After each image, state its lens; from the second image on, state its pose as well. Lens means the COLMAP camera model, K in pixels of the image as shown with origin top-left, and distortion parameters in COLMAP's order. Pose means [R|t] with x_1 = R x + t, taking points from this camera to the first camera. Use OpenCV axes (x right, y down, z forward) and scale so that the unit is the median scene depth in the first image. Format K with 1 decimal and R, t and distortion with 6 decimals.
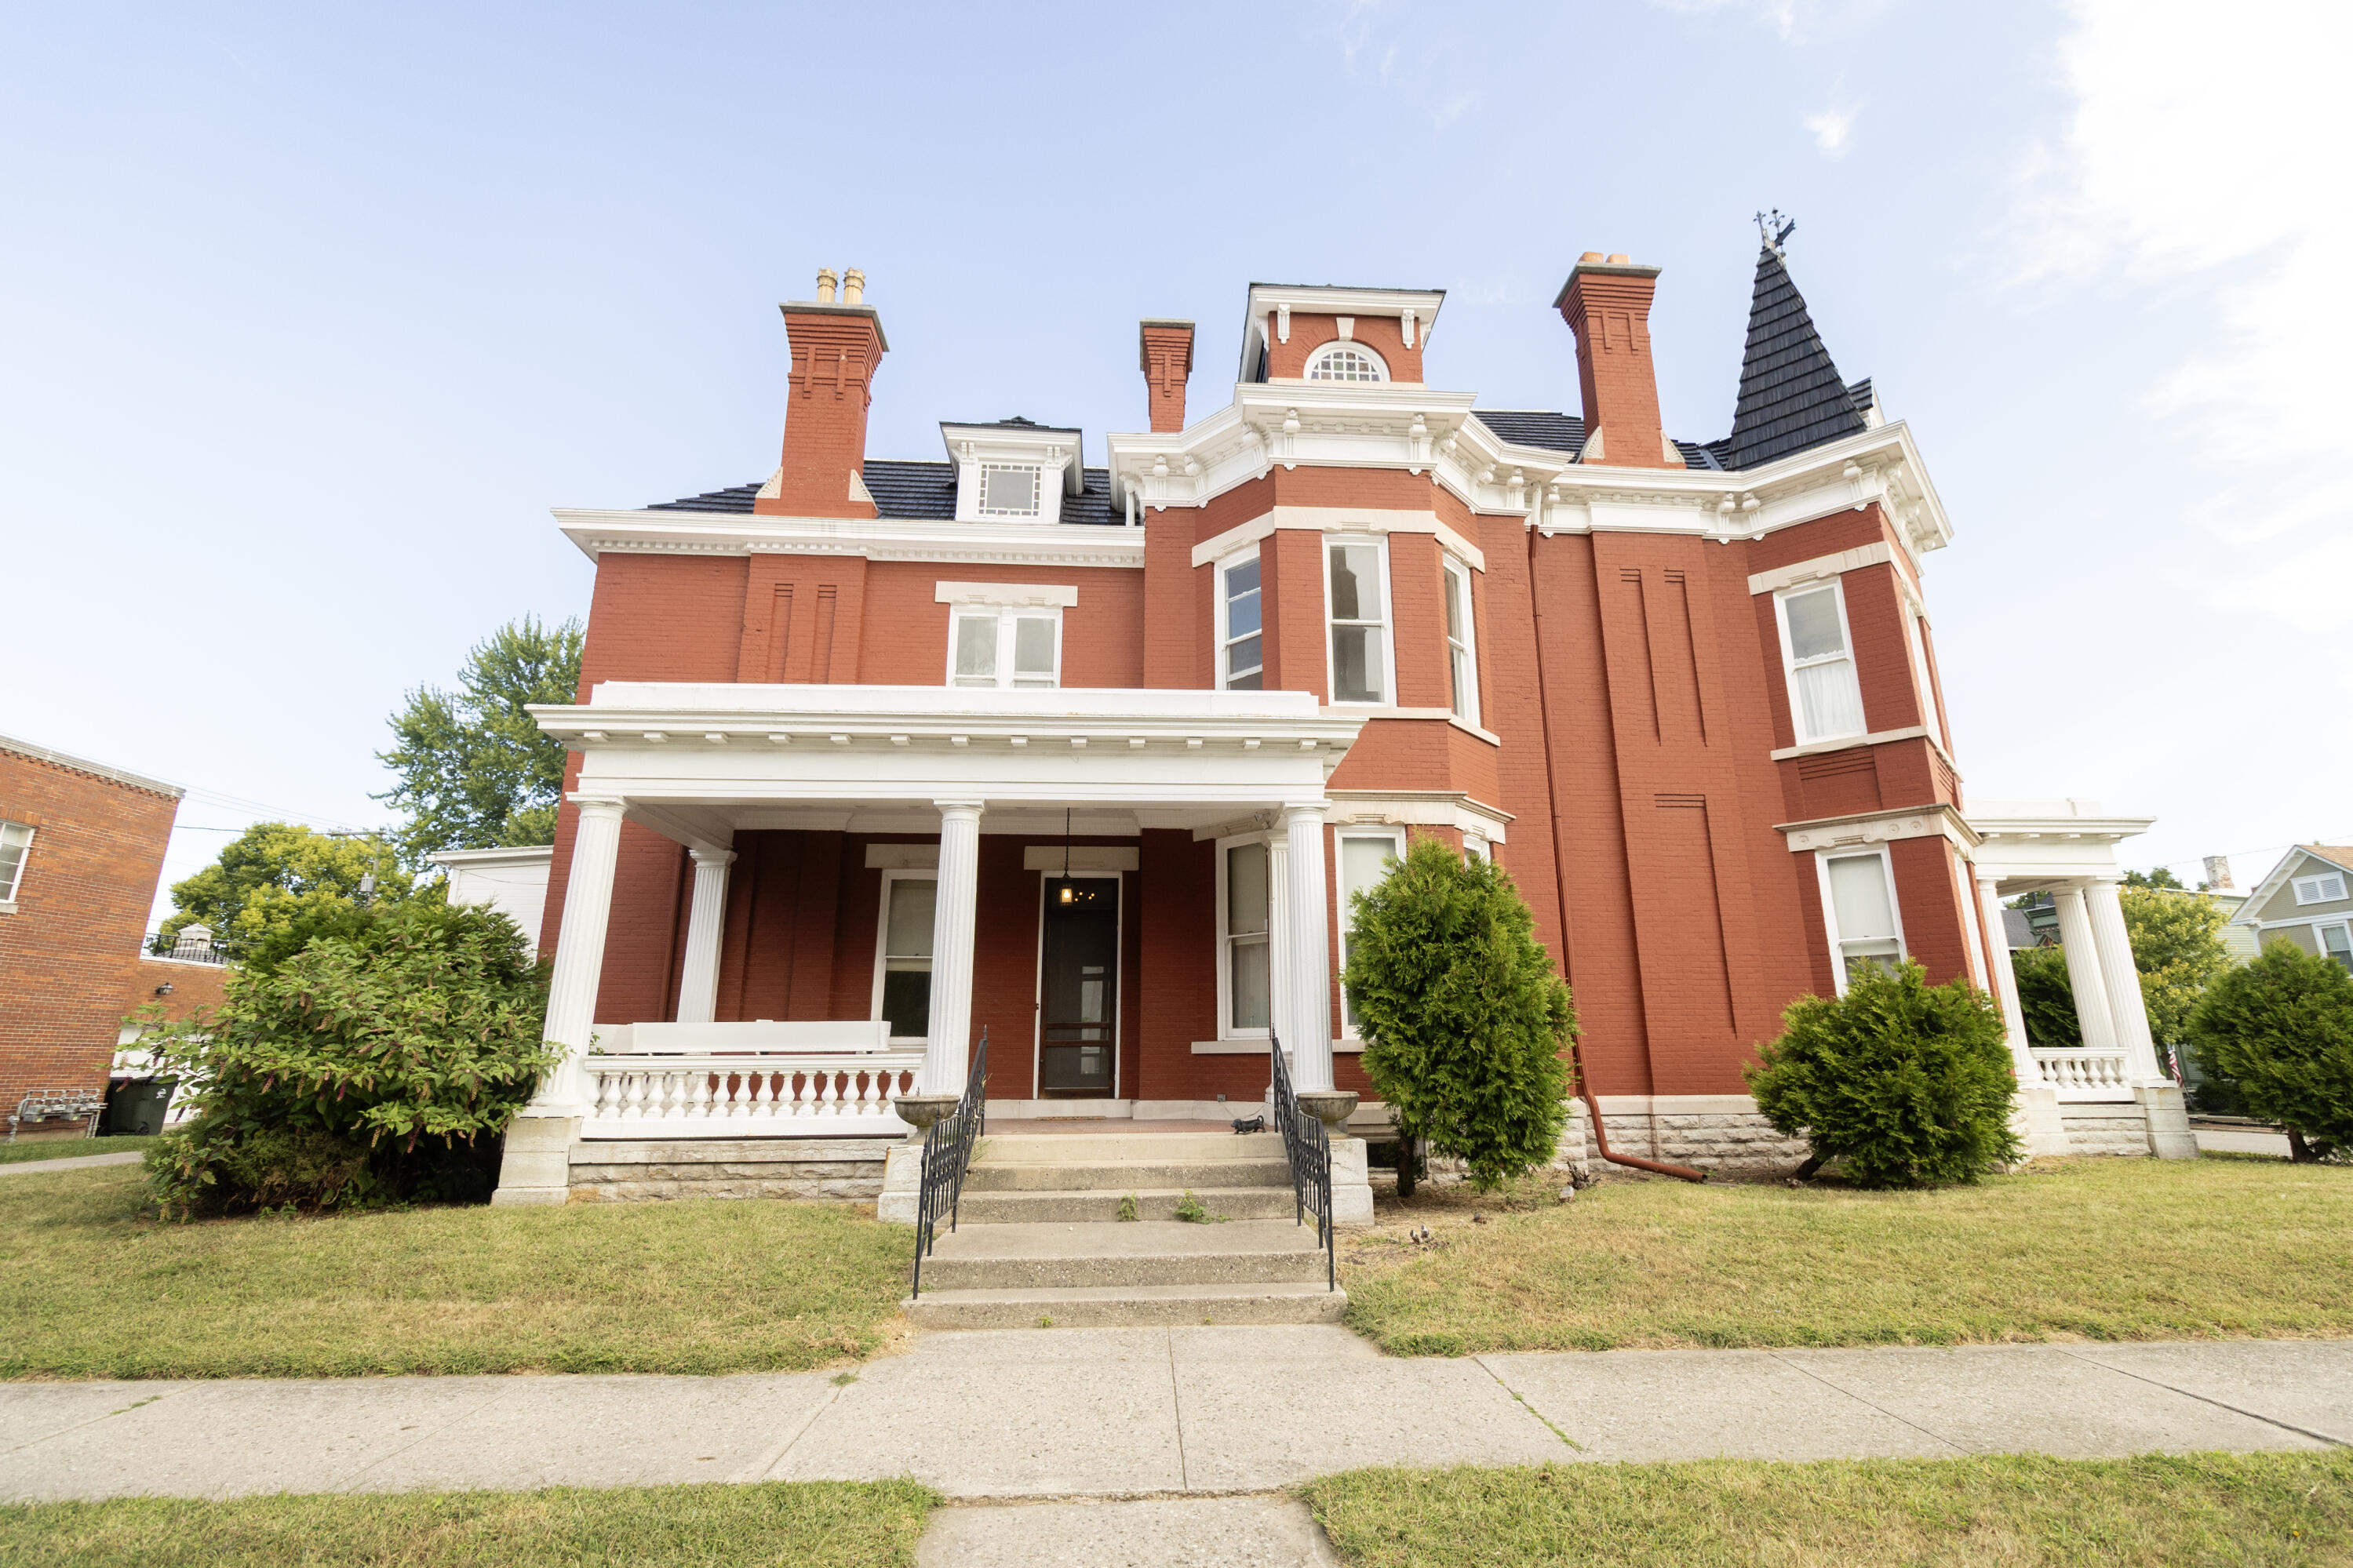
lens RADIAL K [[1075.1, 0, 1205.9], [0, 1075.1, 762.2], [0, 0, 1]] dist [0.000917, 0.000112]
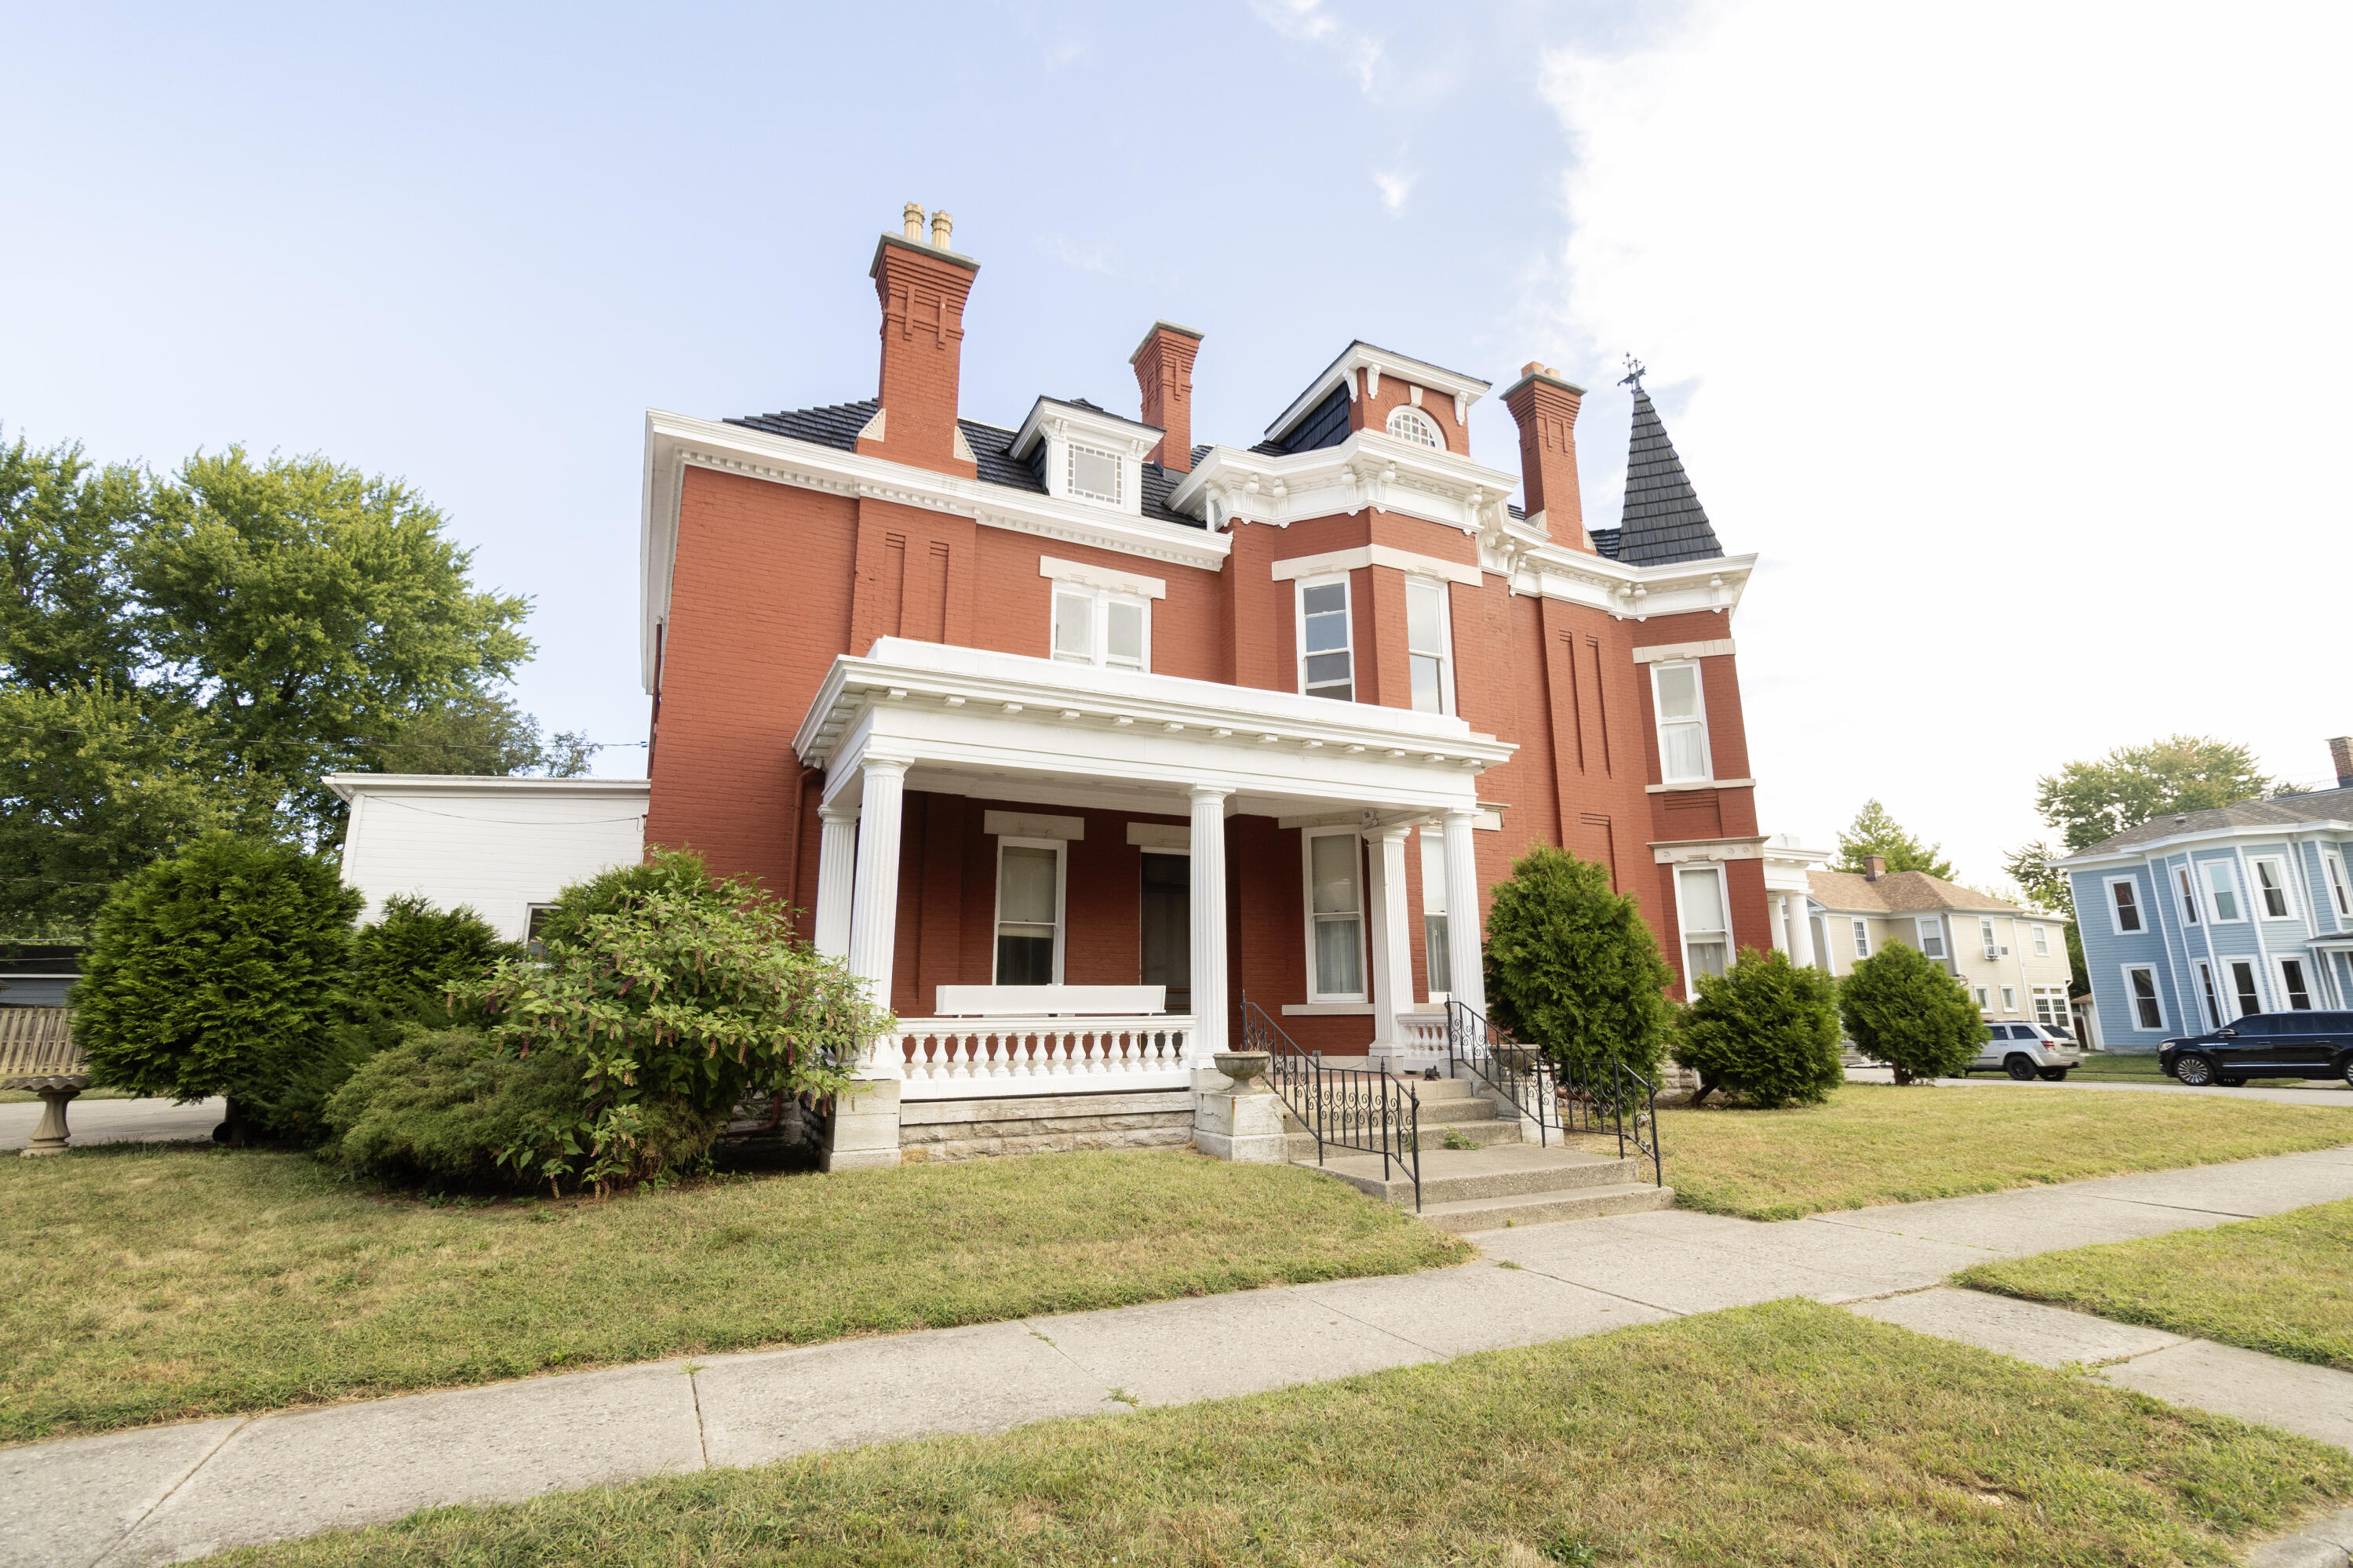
lens RADIAL K [[1075.1, 0, 1205.9], [0, 1075.1, 762.2], [0, 0, 1]] dist [0.000917, 0.000112]
pose [[0.921089, 0.087738, 0.379337, -0.485935], [-0.100225, 0.994876, 0.013254, -0.002632], [-0.376231, -0.050228, 0.925164, -0.009892]]
